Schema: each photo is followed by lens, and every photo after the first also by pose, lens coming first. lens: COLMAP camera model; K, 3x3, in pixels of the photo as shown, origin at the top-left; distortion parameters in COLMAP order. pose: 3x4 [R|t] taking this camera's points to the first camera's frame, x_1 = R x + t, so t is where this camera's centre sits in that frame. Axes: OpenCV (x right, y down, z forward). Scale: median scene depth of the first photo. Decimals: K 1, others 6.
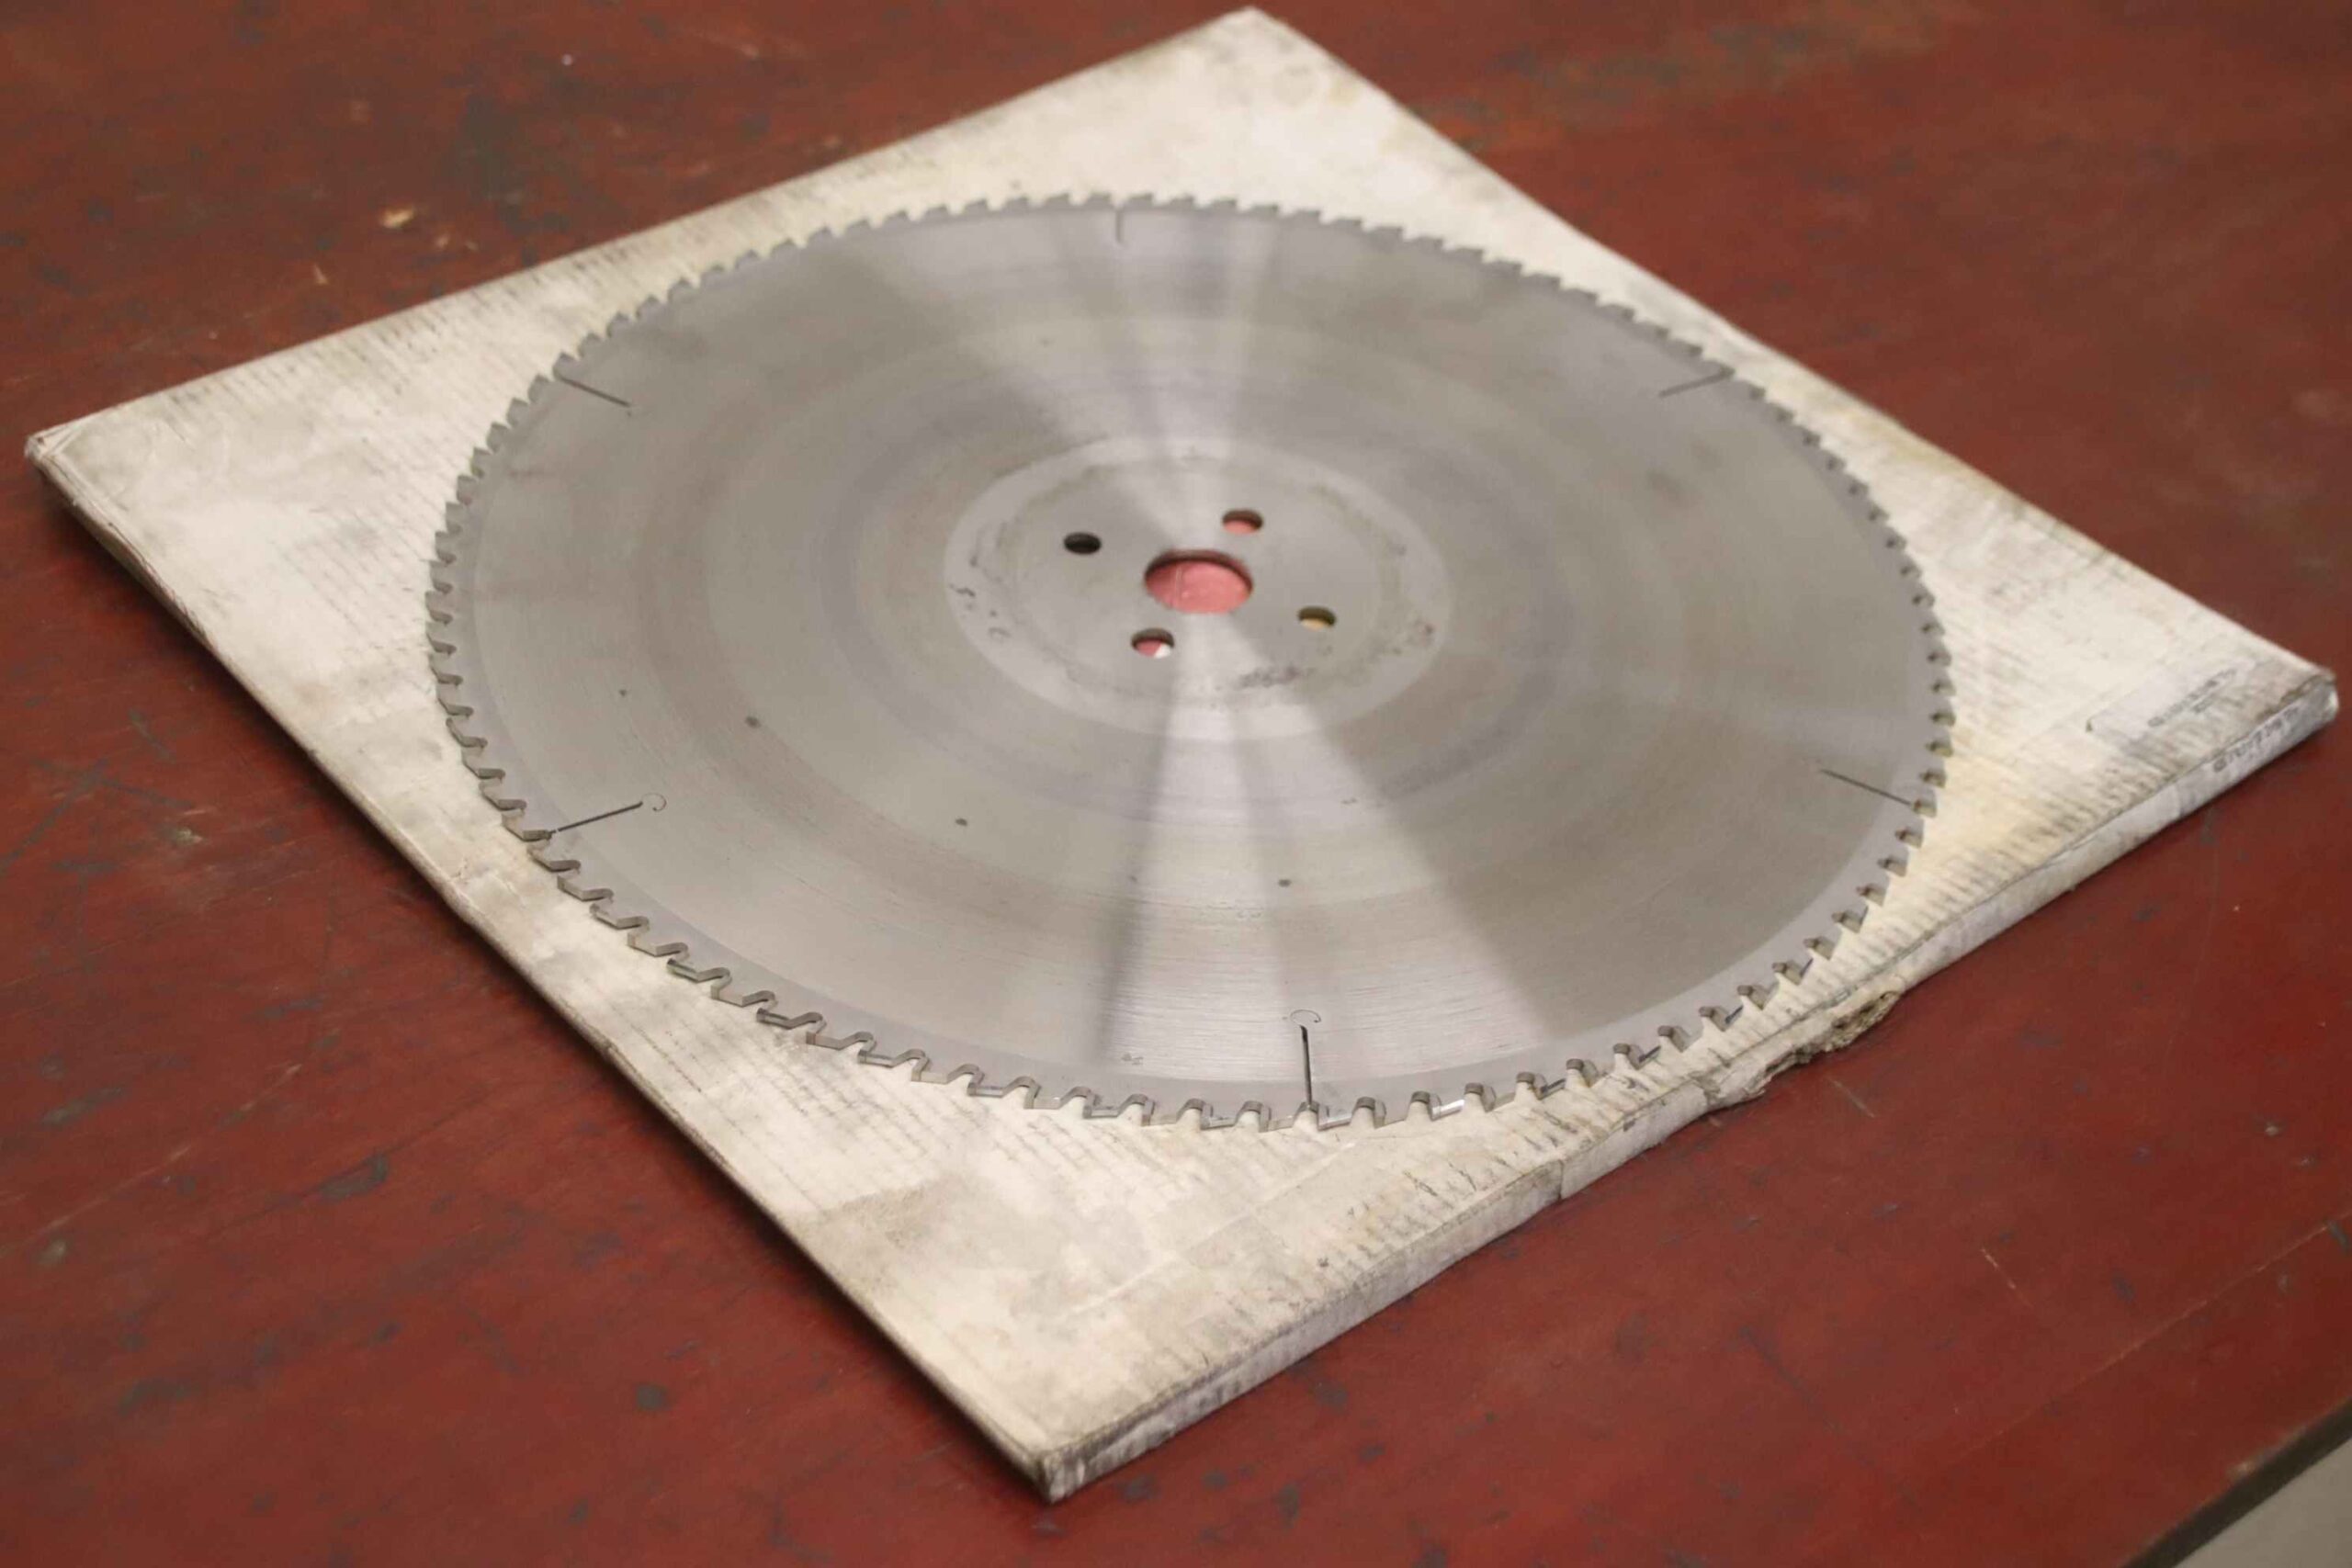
lens RADIAL K [[3492.1, 0, 1176.0], [0, 3492.1, 784.0], [0, 0, 1]] dist [0.028026, 0.157870]
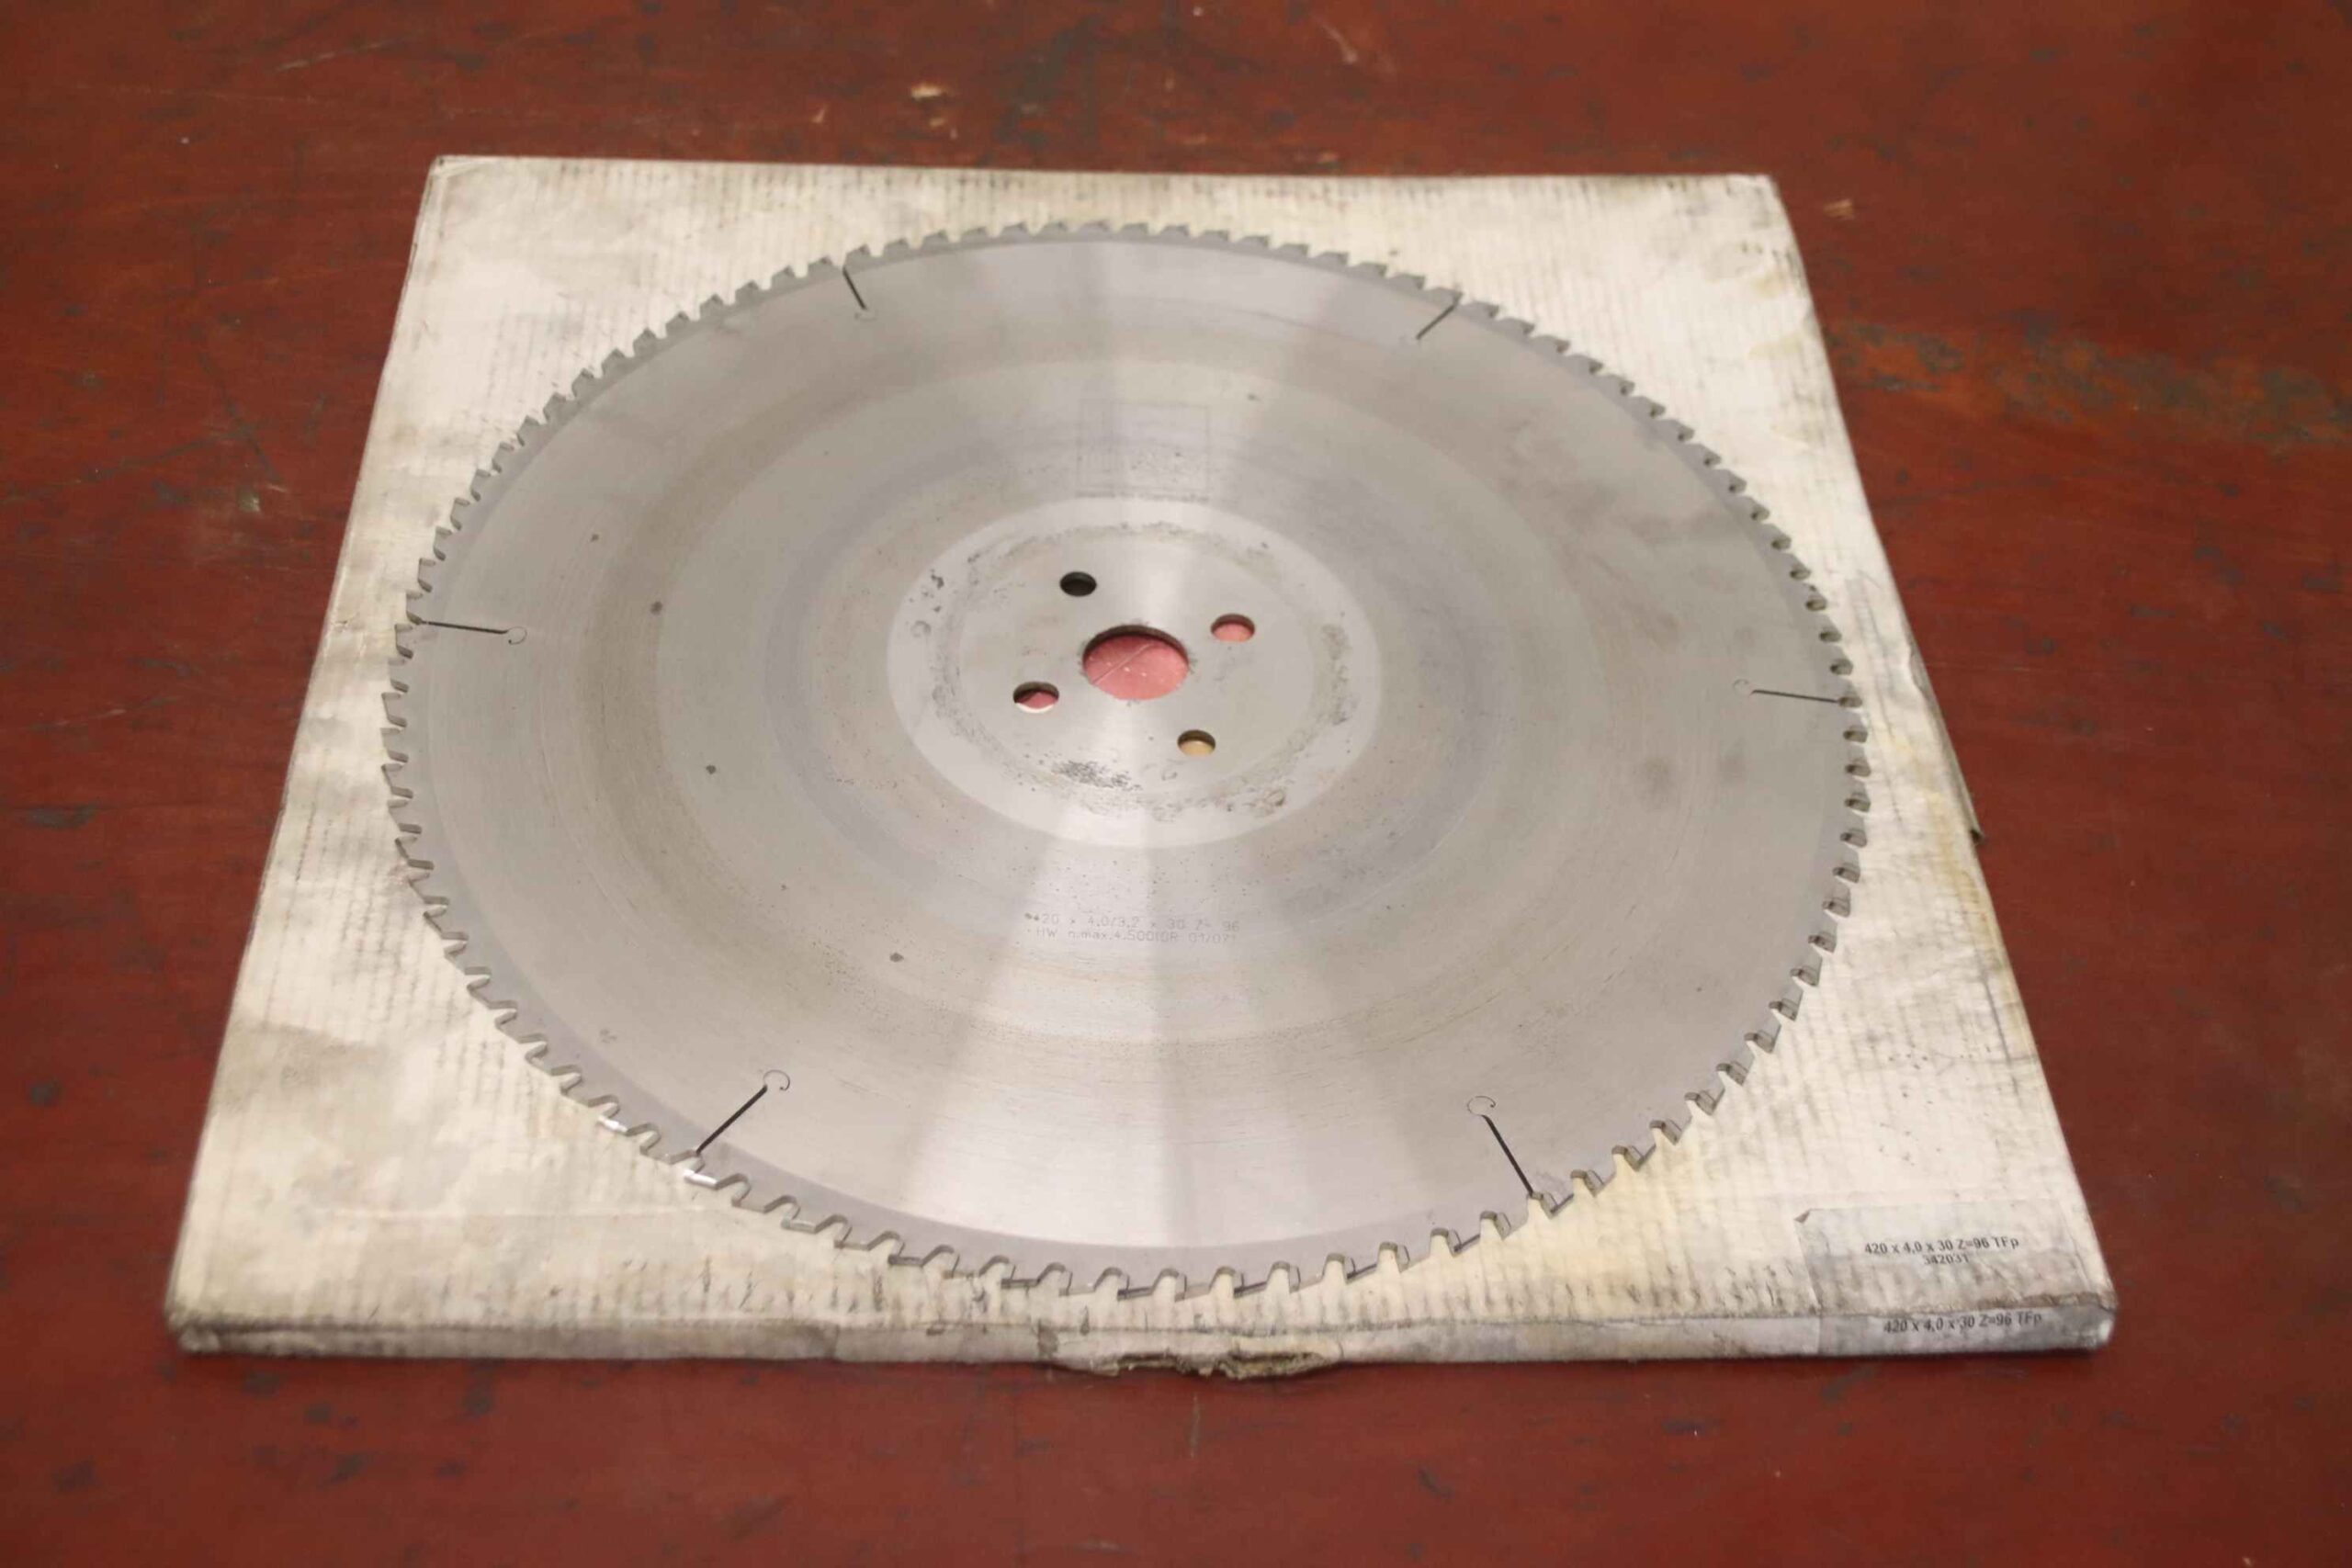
lens RADIAL K [[2819.2, 0, 1176.0], [0, 2819.2, 784.0], [0, 0, 1]] dist [-0.104483, 0.324166]
pose [[0.788561, 0.432934, -0.436738, 0.417312], [-0.394475, 0.900937, 0.180837, -0.191529], [0.471763, 0.029682, 0.881225, 0.295364]]
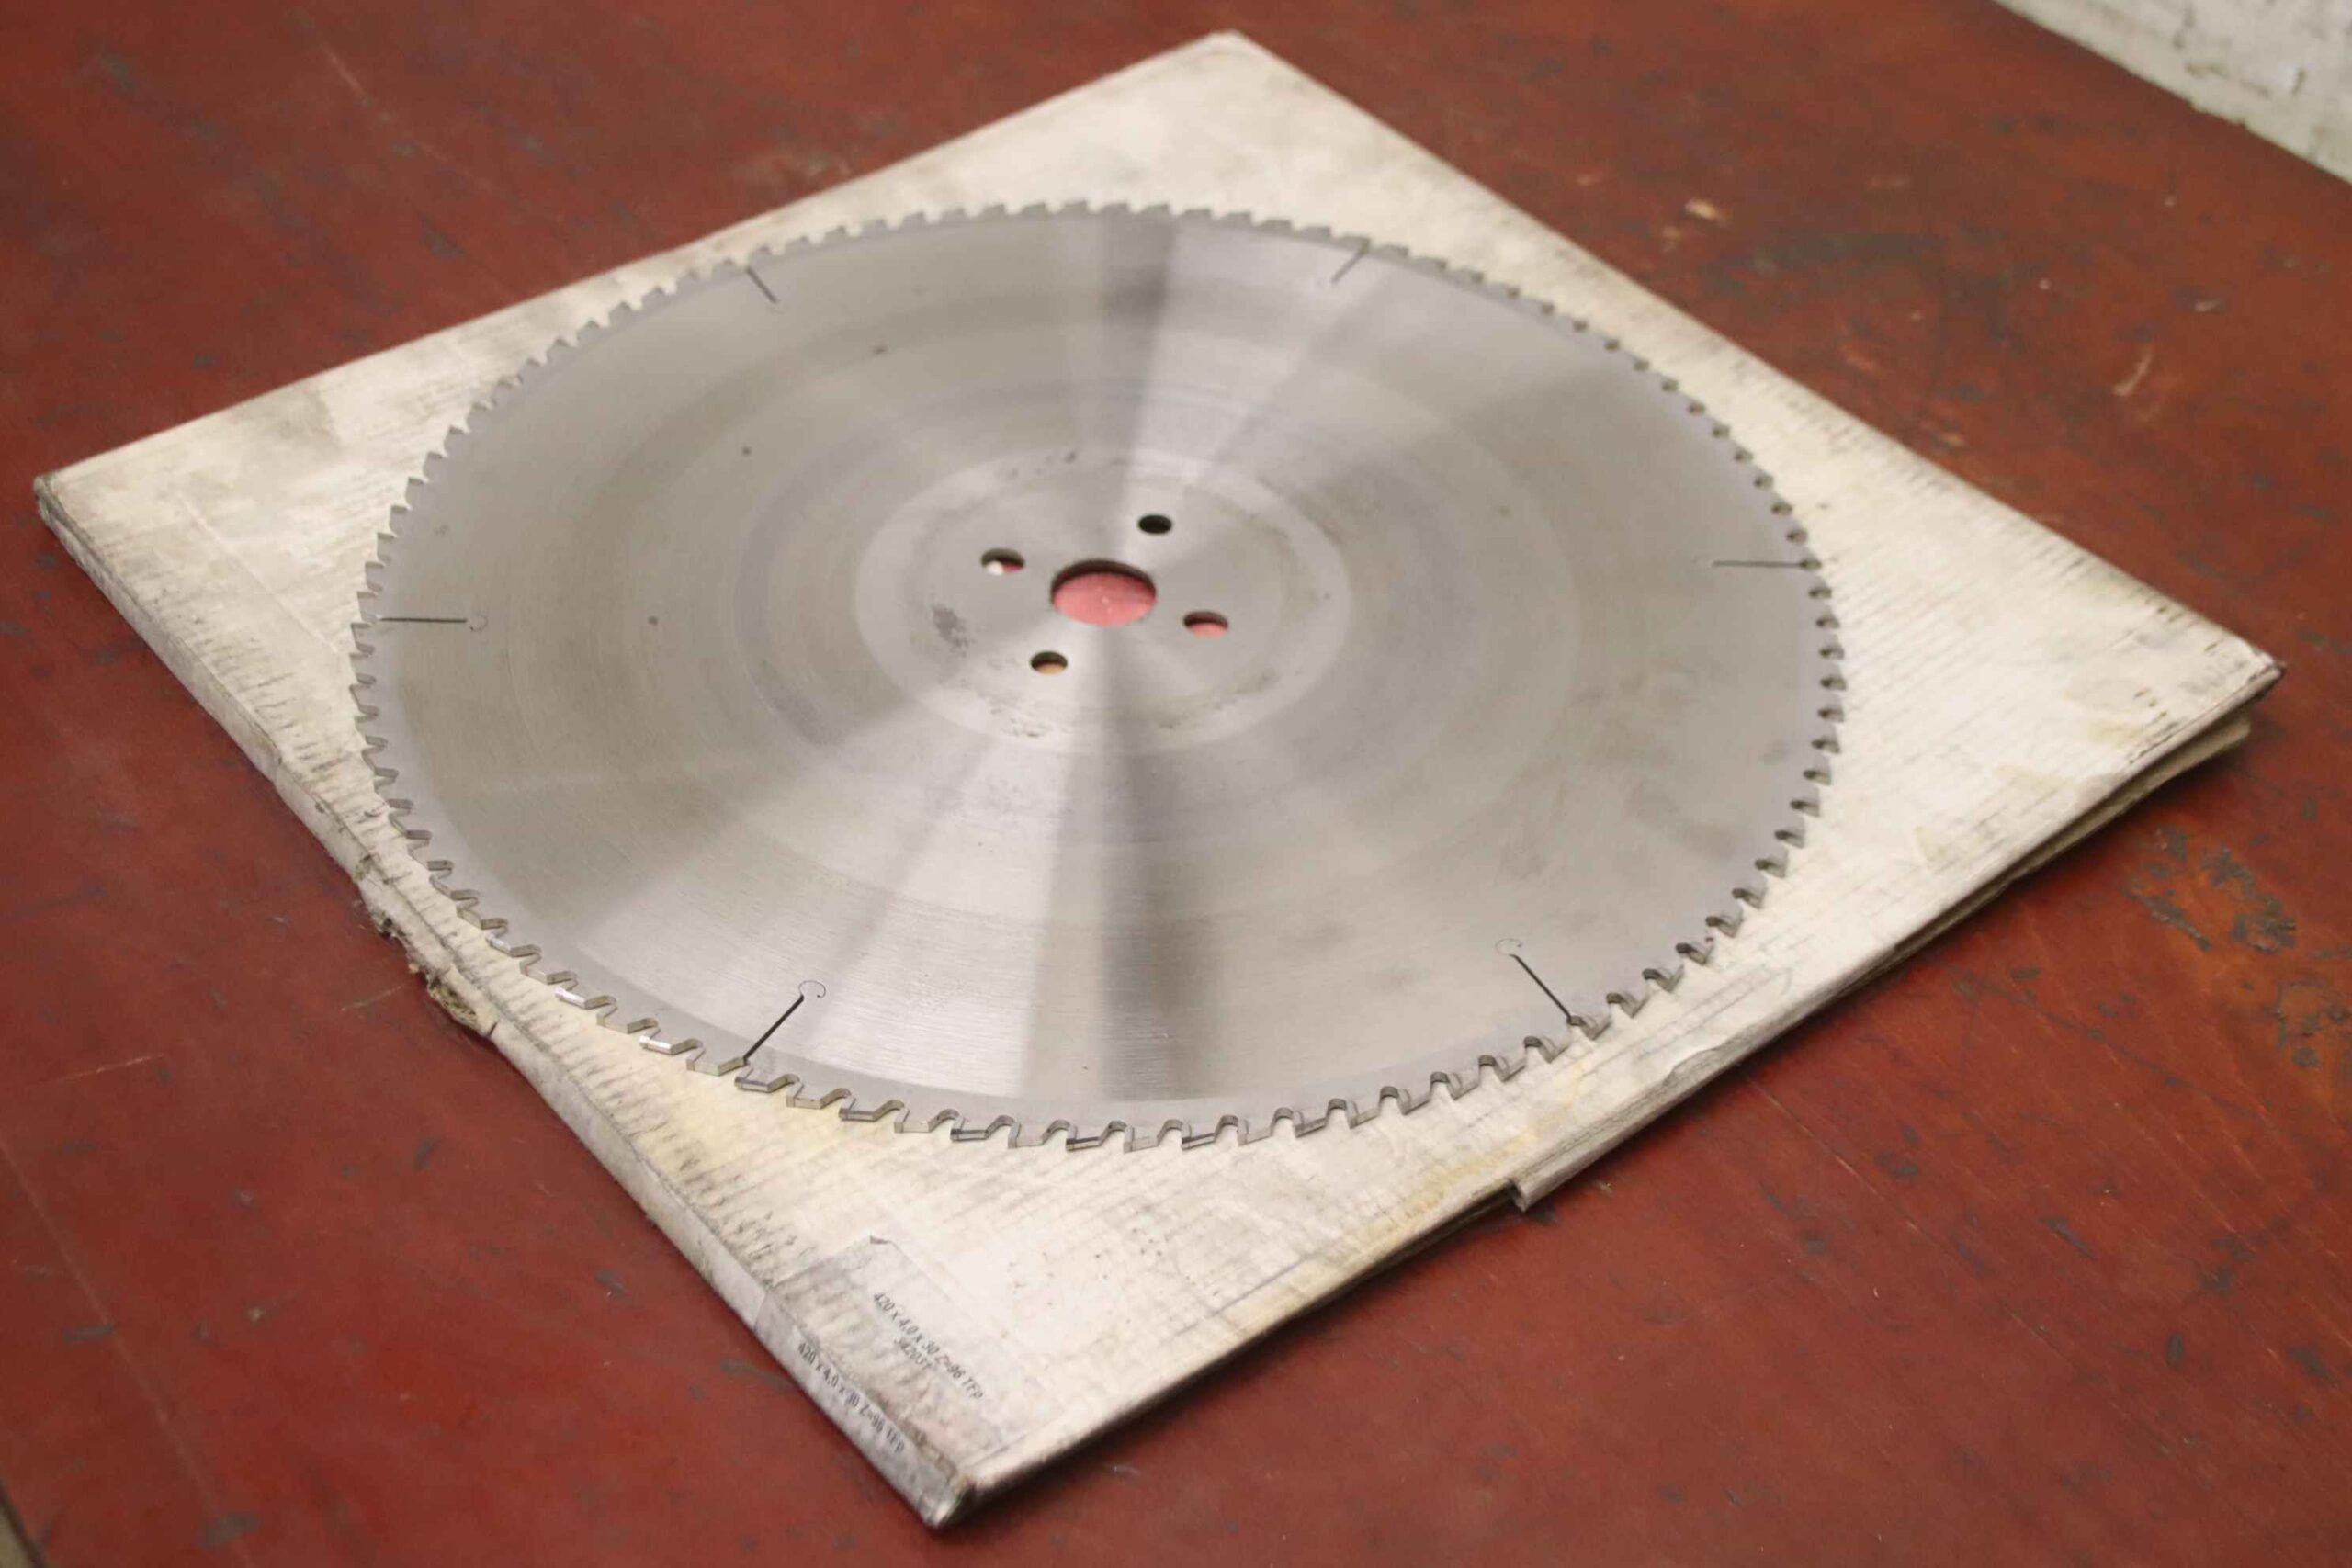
lens RADIAL K [[3261.3, 0, 1176.0], [0, 3261.3, 784.0], [0, 0, 1]] dist [0.001819, 0.104859]
pose [[-0.023075, 0.603755, -0.796836, 0.853761], [-0.663115, 0.587236, 0.464146, -0.514299], [0.748162, 0.539104, 0.386808, 0.718810]]
